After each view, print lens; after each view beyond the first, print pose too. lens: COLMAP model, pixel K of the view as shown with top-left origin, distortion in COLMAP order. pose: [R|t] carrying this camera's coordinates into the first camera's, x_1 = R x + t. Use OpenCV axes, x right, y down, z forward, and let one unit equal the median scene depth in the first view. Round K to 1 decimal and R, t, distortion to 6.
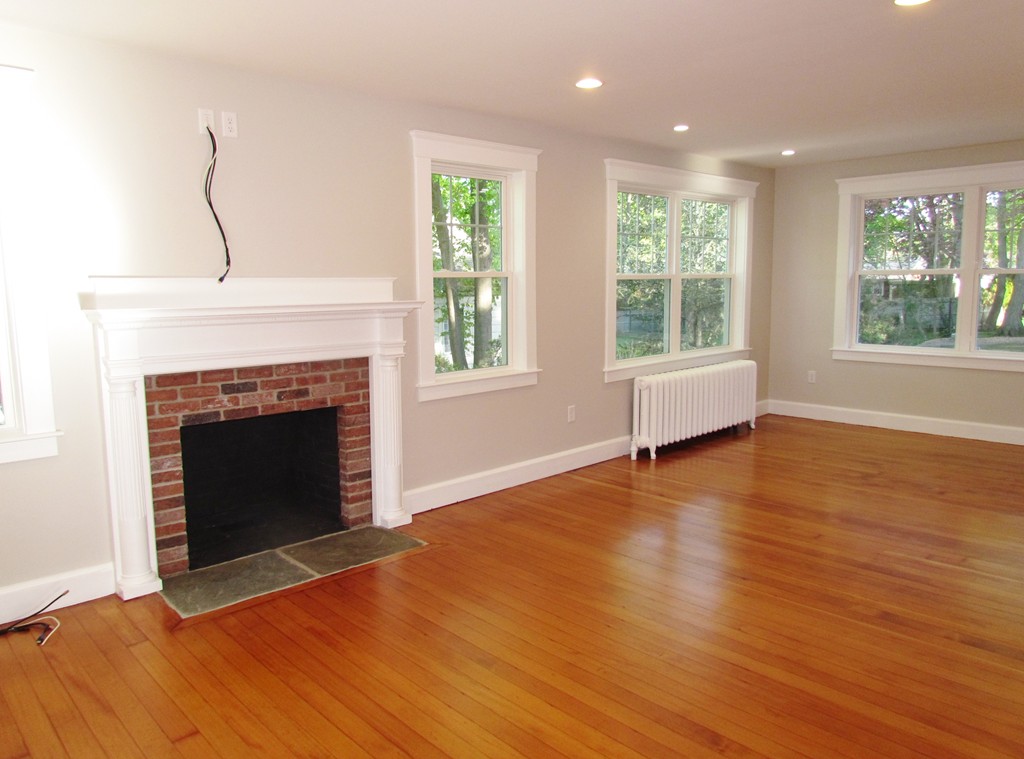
lens RADIAL K [[729.0, 0, 516.0], [0, 729.0, 378.3], [0, 0, 1]] dist [-0.031300, -0.005437]
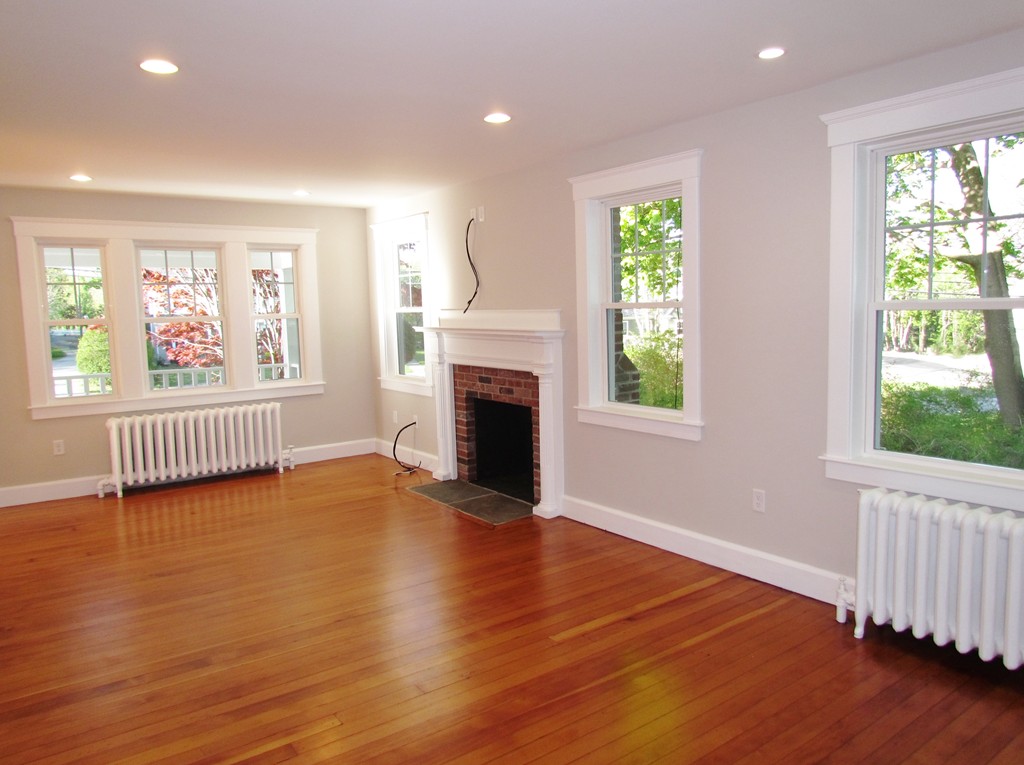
lens RADIAL K [[729.0, 0, 516.3], [0, 729.0, 382.9], [0, 0, 1]] dist [-0.031300, -0.005437]
pose [[-0.129303, 0.112092, -0.985249, 1.153948], [-0.109198, 0.985938, 0.126501, -0.185453], [0.985574, 0.123944, -0.115244, 1.232343]]
